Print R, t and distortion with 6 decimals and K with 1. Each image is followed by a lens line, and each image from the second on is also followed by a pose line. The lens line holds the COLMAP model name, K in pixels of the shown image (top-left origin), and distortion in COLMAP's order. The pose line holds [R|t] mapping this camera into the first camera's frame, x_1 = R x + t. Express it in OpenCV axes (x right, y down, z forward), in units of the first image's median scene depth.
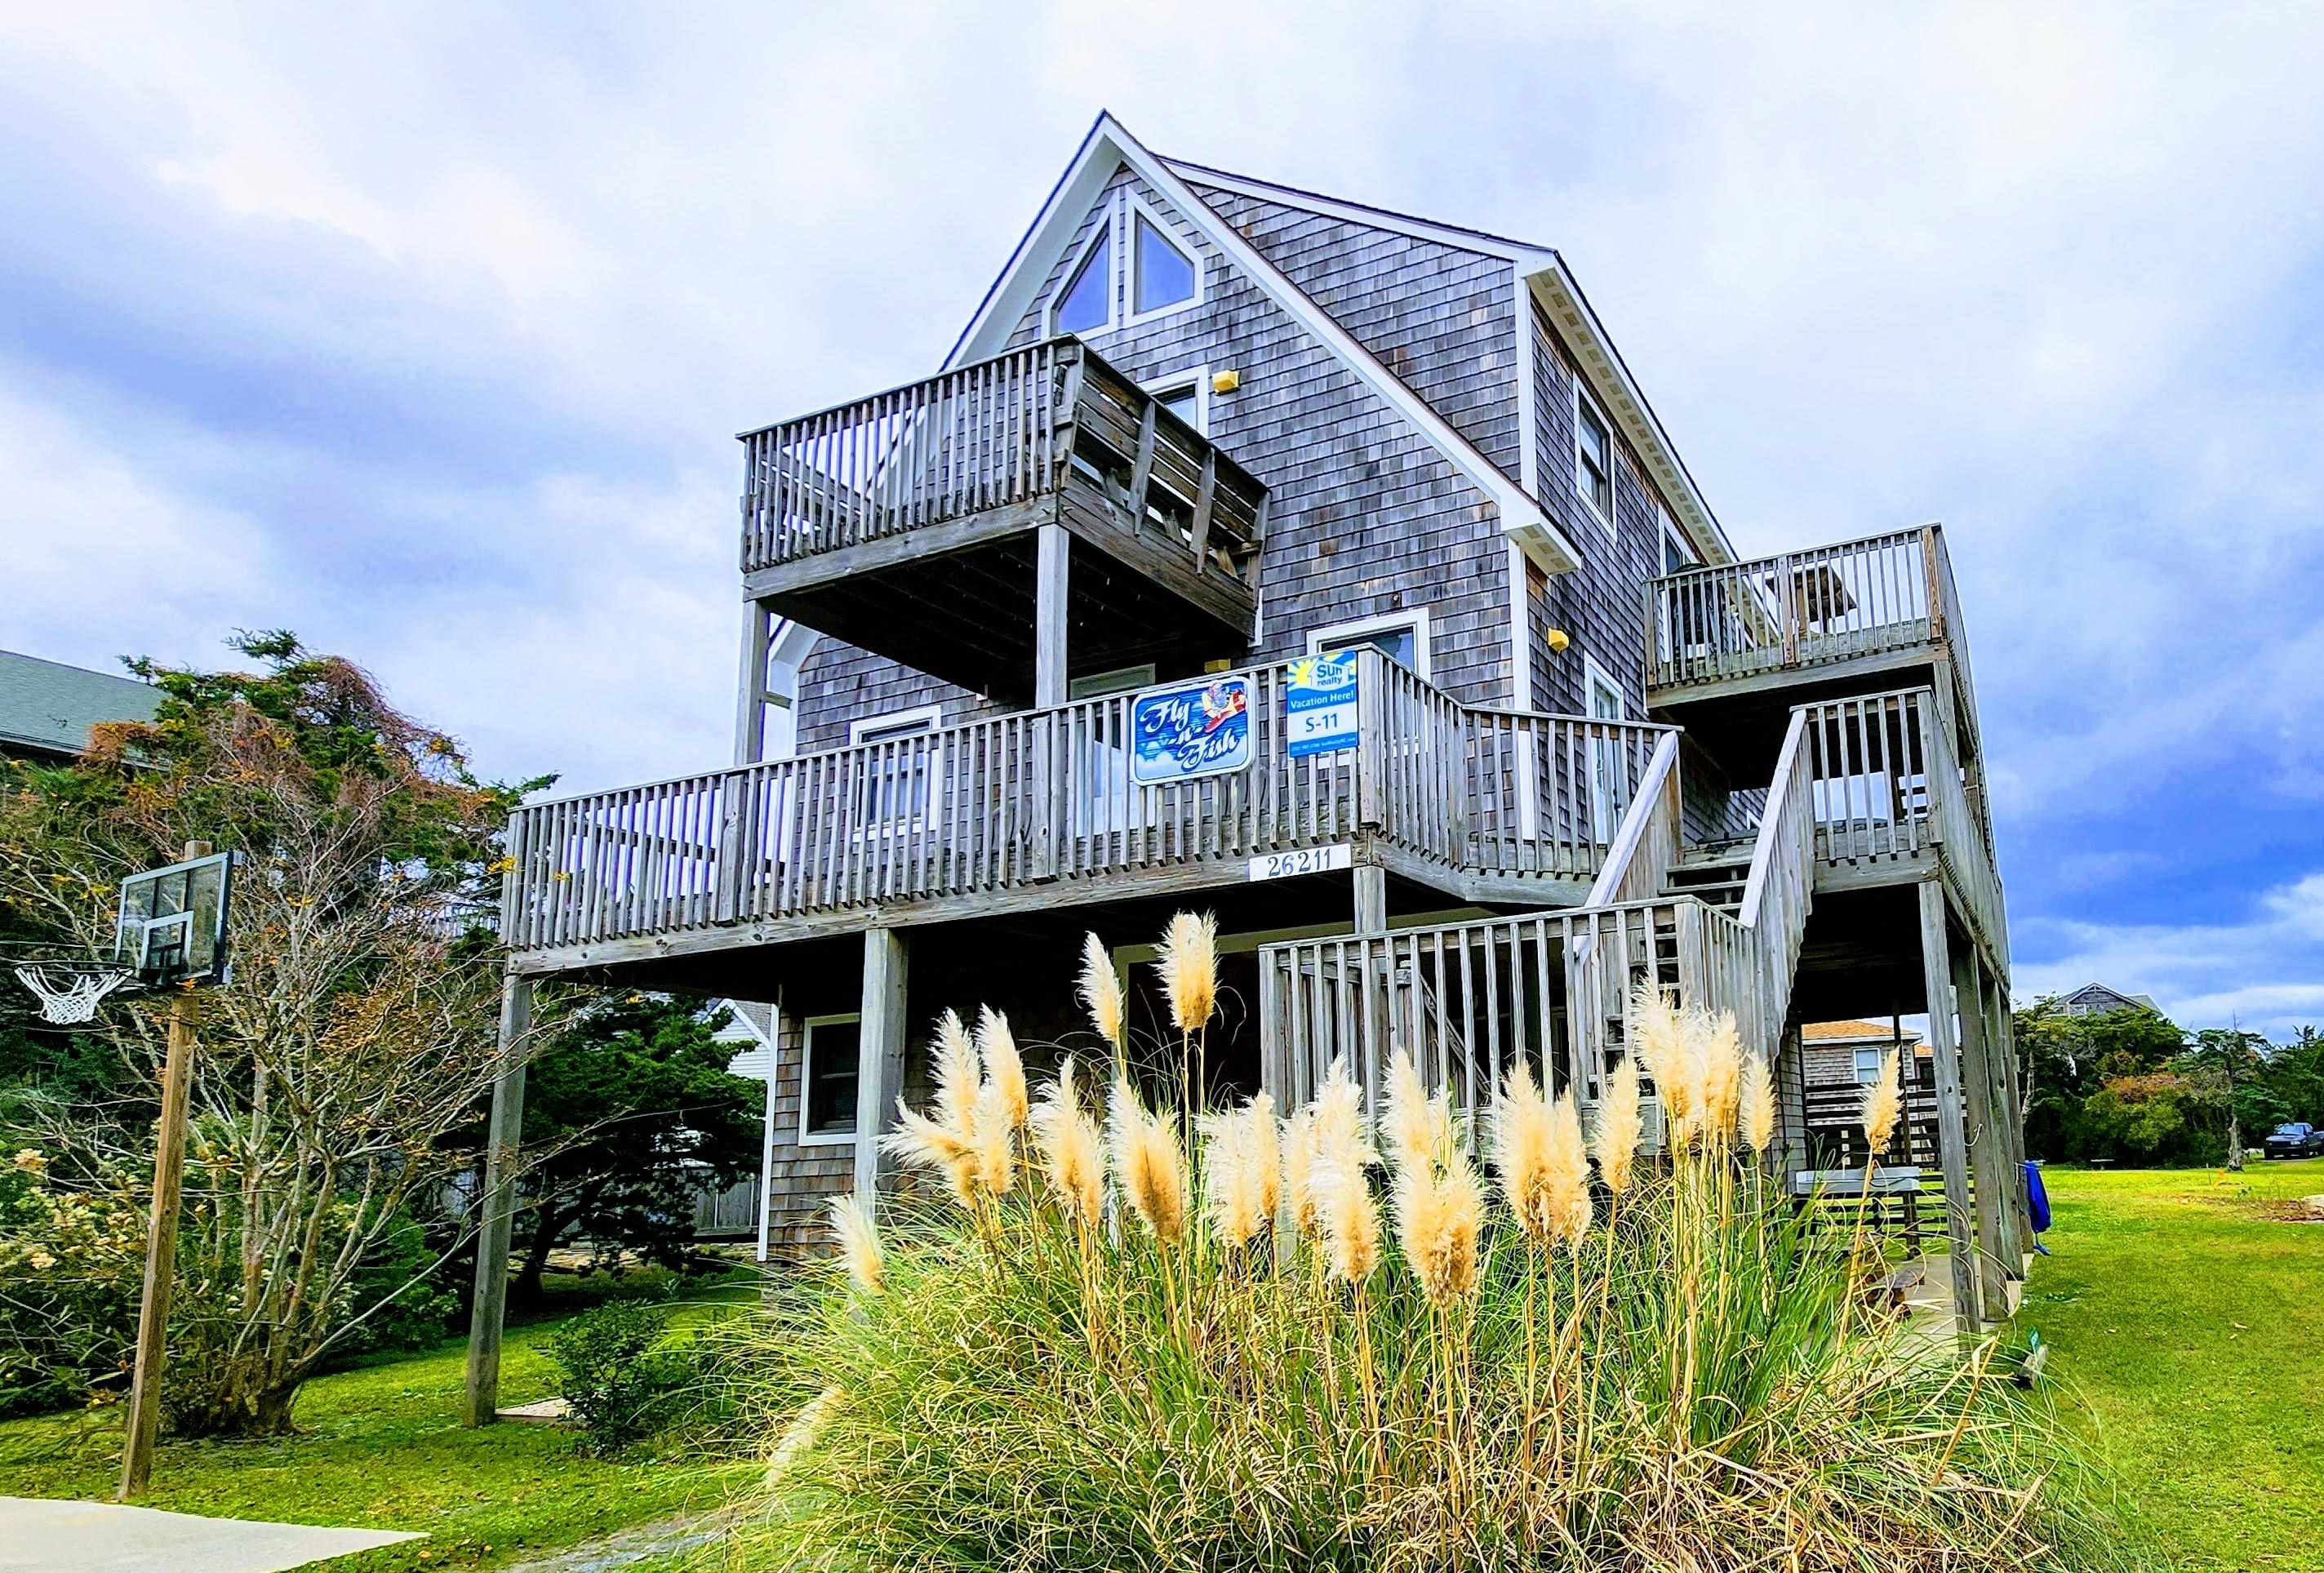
lens RADIAL K [[1655.6, 0, 1162.9], [0, 1655.6, 789.2], [0, 0, 1]] dist [0.002906, 0.002097]
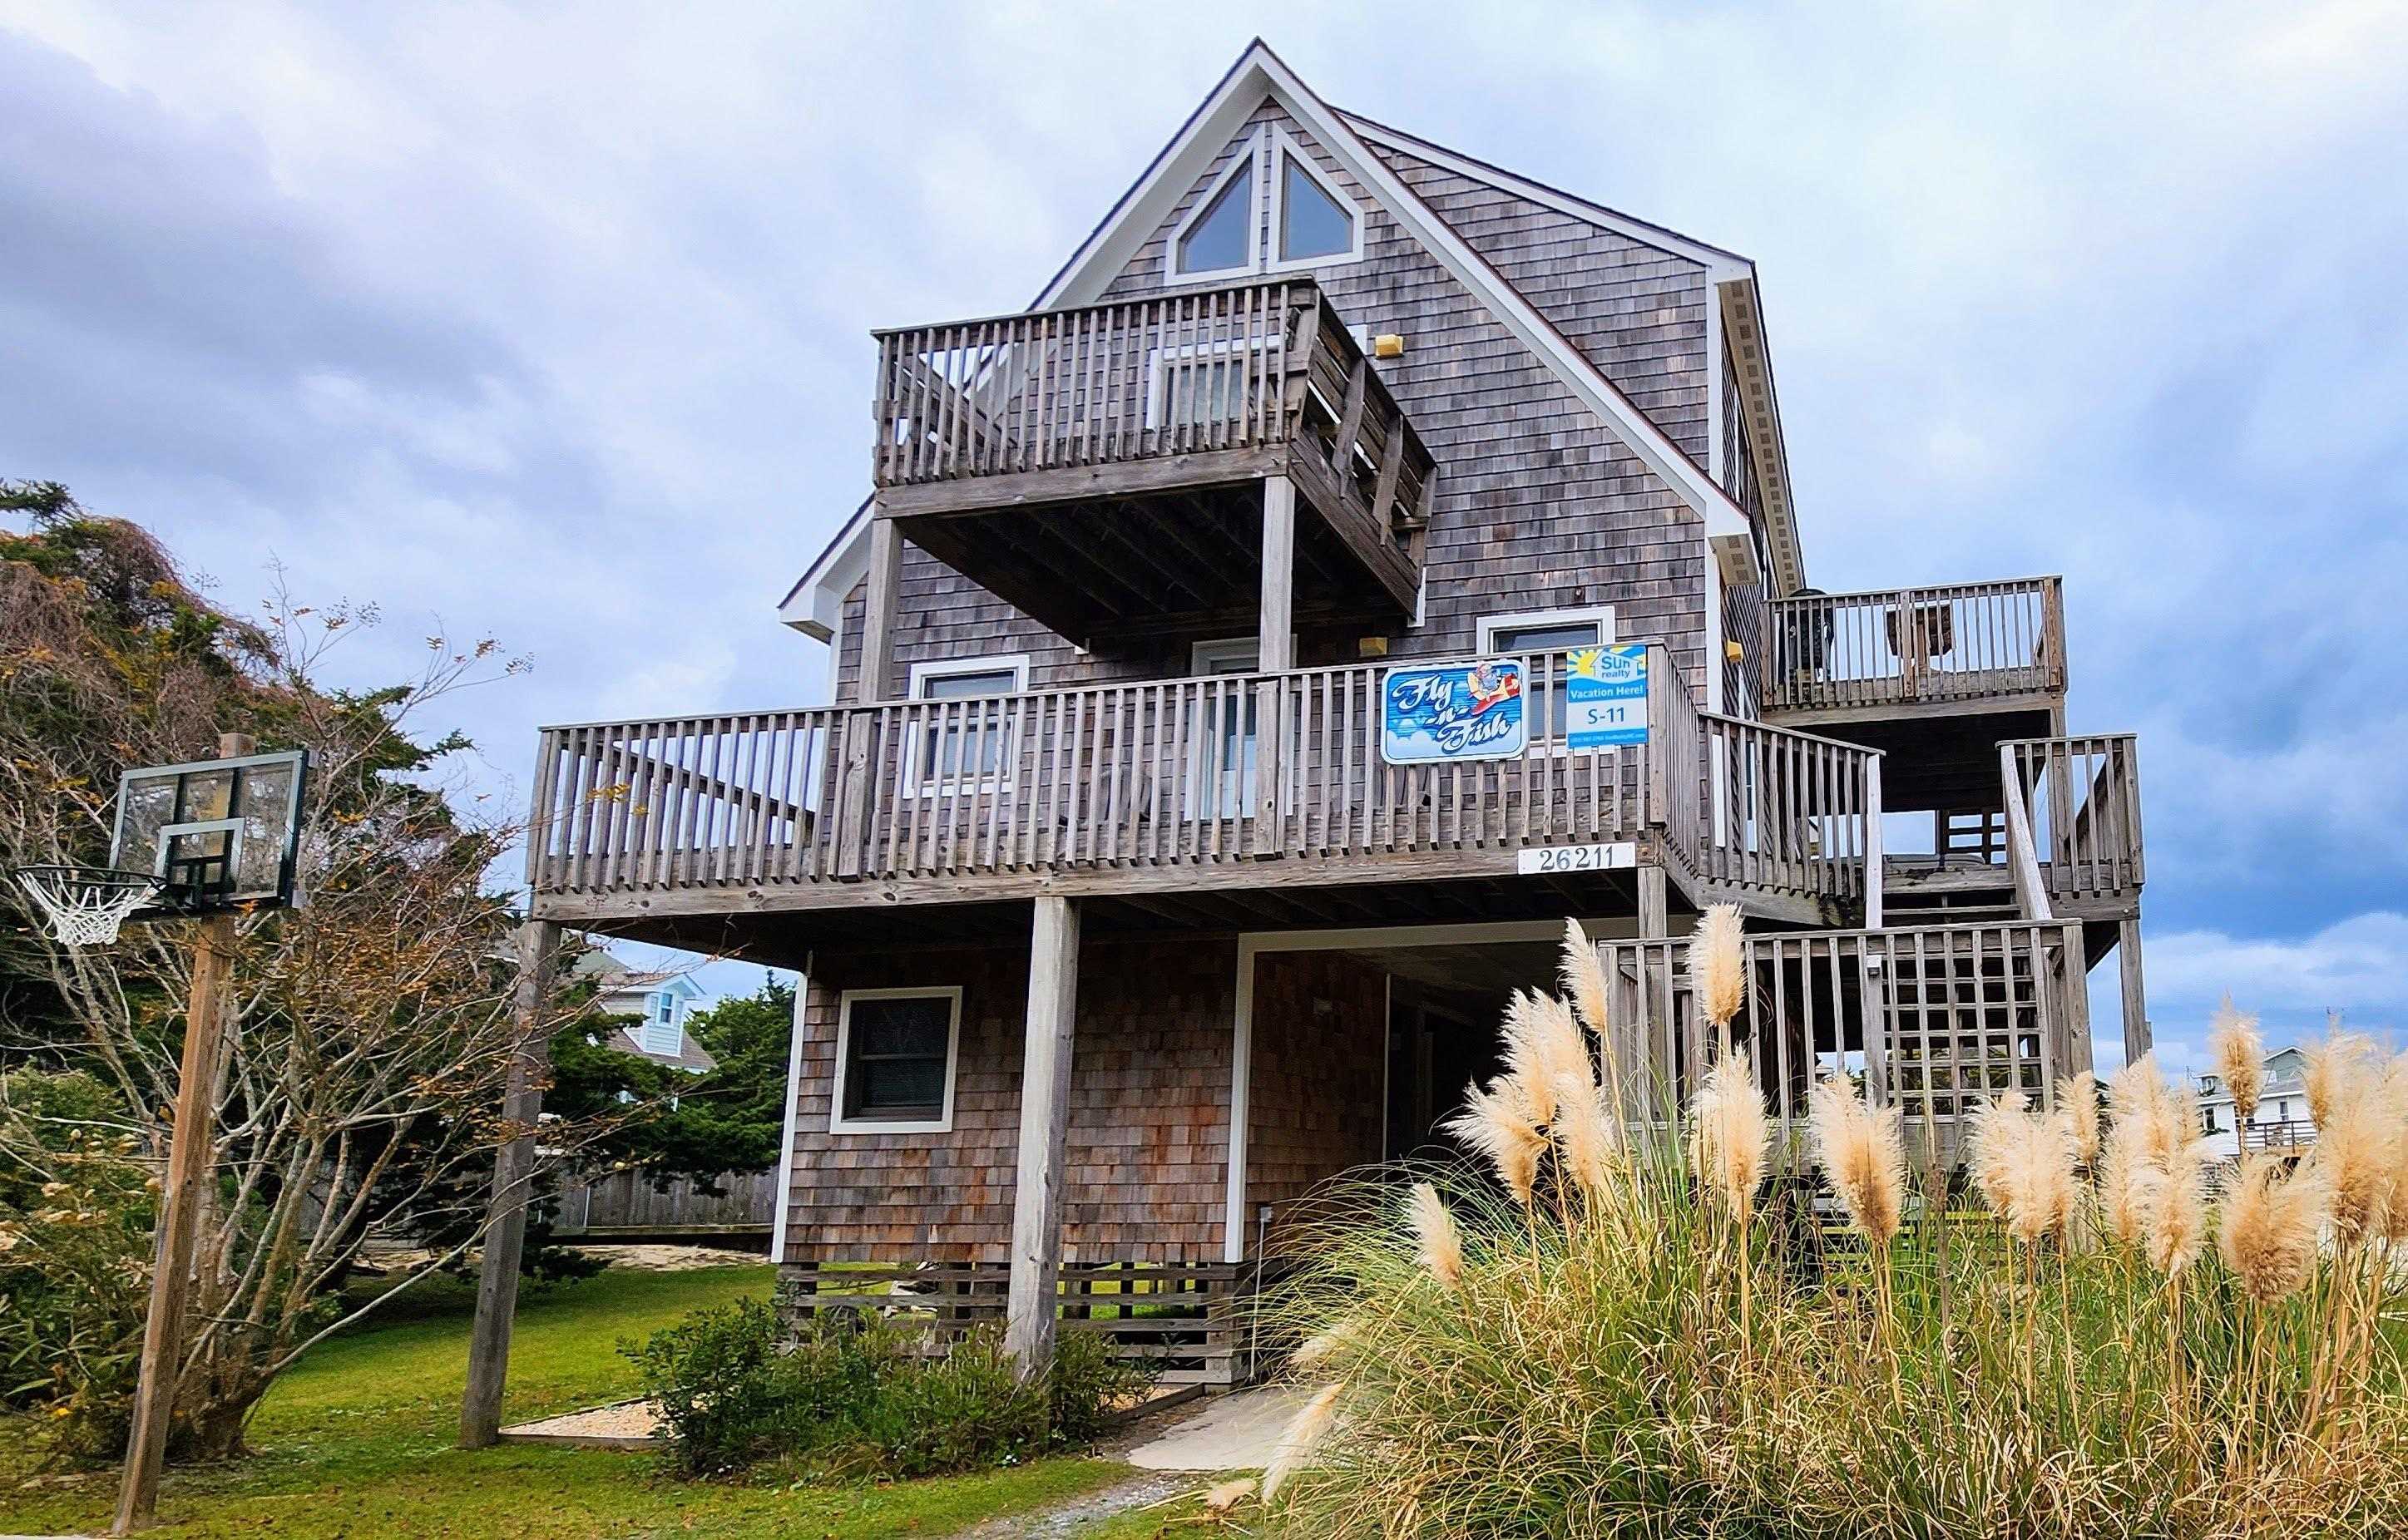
lens RADIAL K [[1786.2, 0, 1205.8], [0, 1786.2, 765.1], [0, 0, 1]] dist [0.003346, -0.005180]
pose [[0.972009, 0.084165, 0.219352, -0.287636], [-0.082637, 0.996449, -0.016148, 0.019822], [-0.219932, -0.002430, 0.975512, 0.025722]]
